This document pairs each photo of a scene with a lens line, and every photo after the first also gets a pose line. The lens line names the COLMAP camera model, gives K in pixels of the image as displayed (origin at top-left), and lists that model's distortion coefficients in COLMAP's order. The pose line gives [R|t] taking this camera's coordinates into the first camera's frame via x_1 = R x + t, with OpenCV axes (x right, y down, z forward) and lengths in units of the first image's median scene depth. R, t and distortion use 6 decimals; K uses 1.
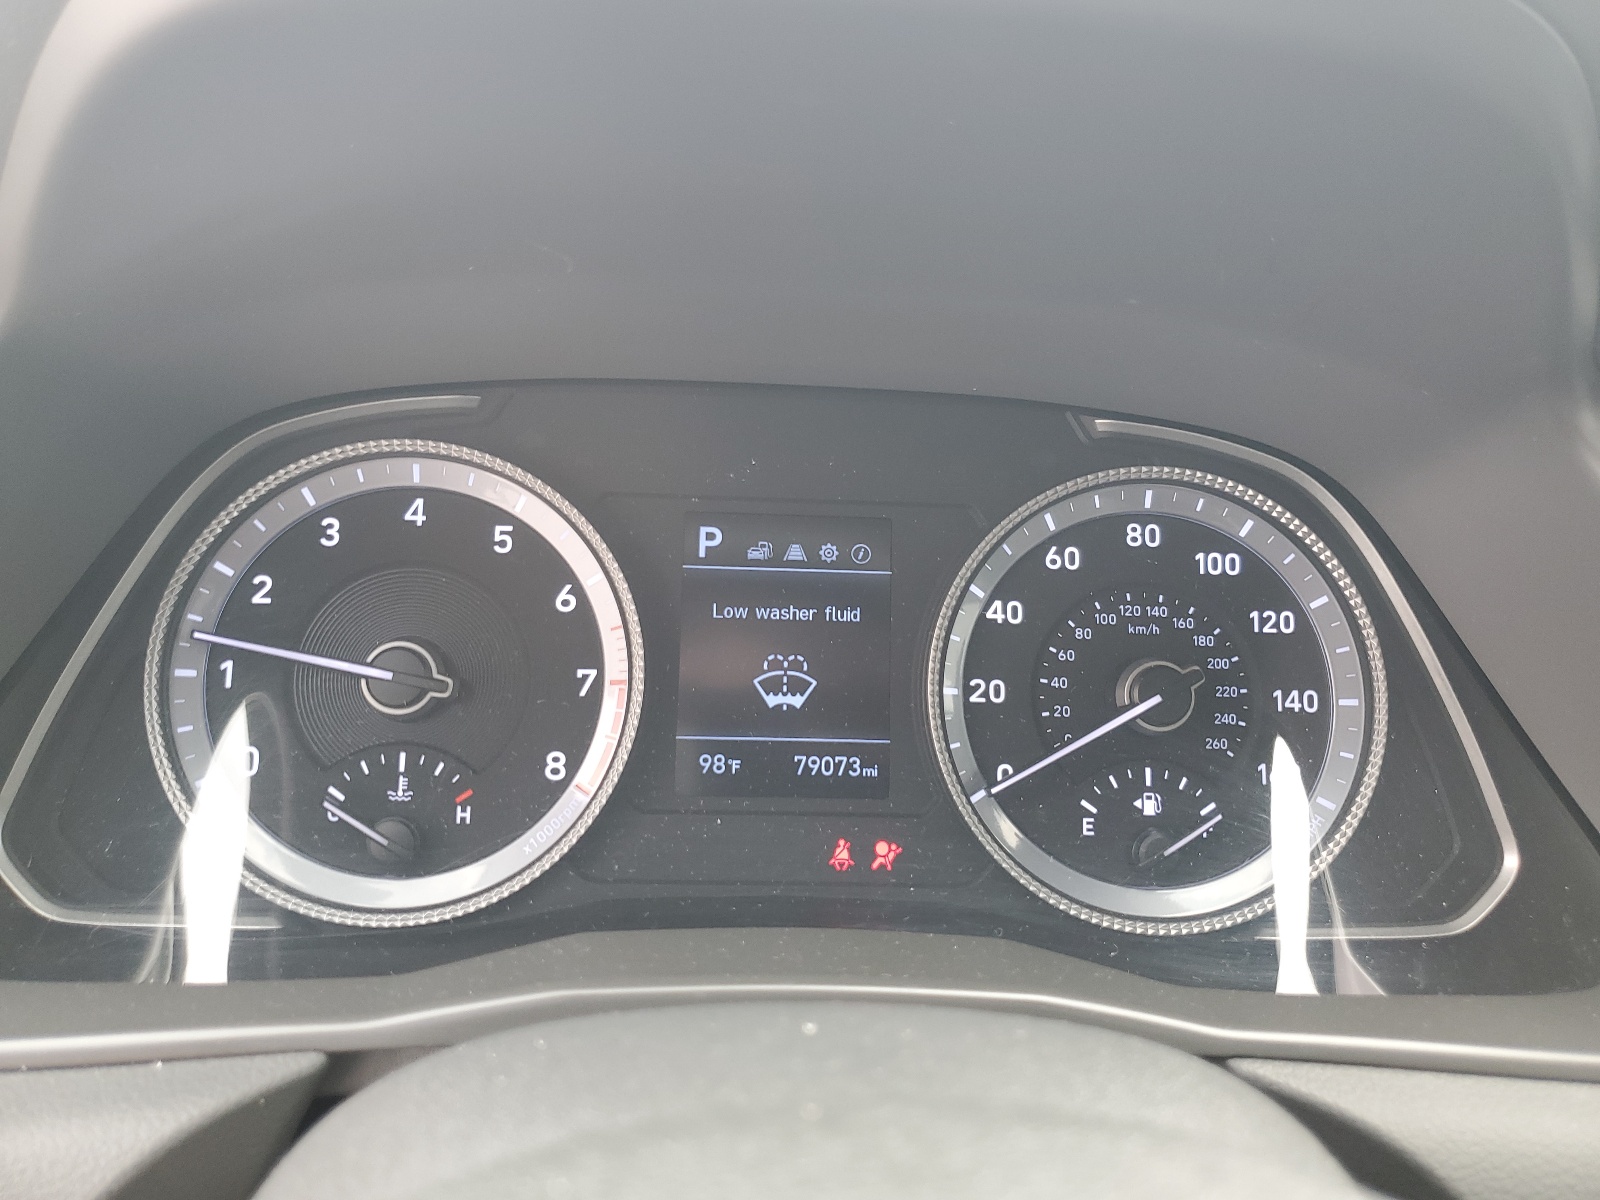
lens RADIAL K [[1212.2, 0, 802.2], [0, 1212.2, 601.4], [0, 0, 1]] dist [0.010611, -0.000697]
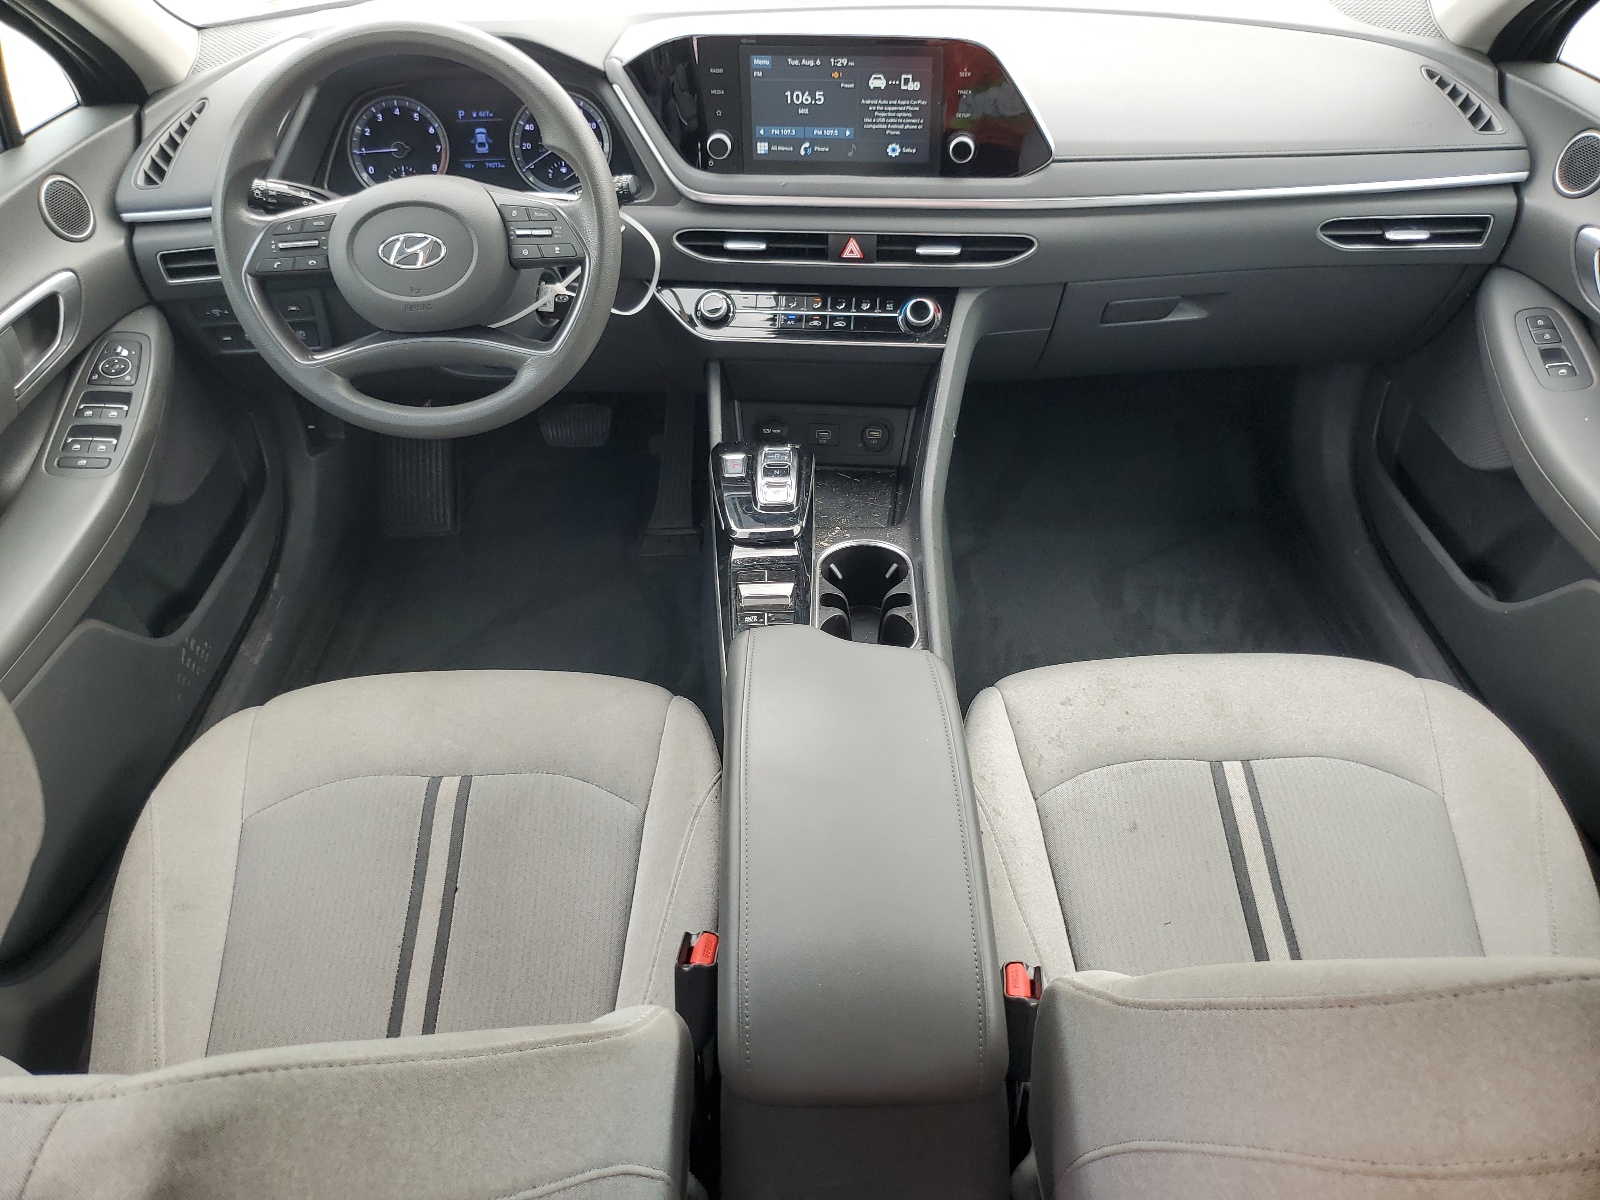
lens RADIAL K [[1212.2, 0, 796.8], [0, 1212.2, 601.8], [0, 0, 1]] dist [0.010611, -0.000697]
pose [[0.996937, -0.037899, -0.068419, 1.424407], [0.059784, 0.933276, 0.354149, 0.118134], [0.050432, -0.357155, 0.932683, -3.846437]]
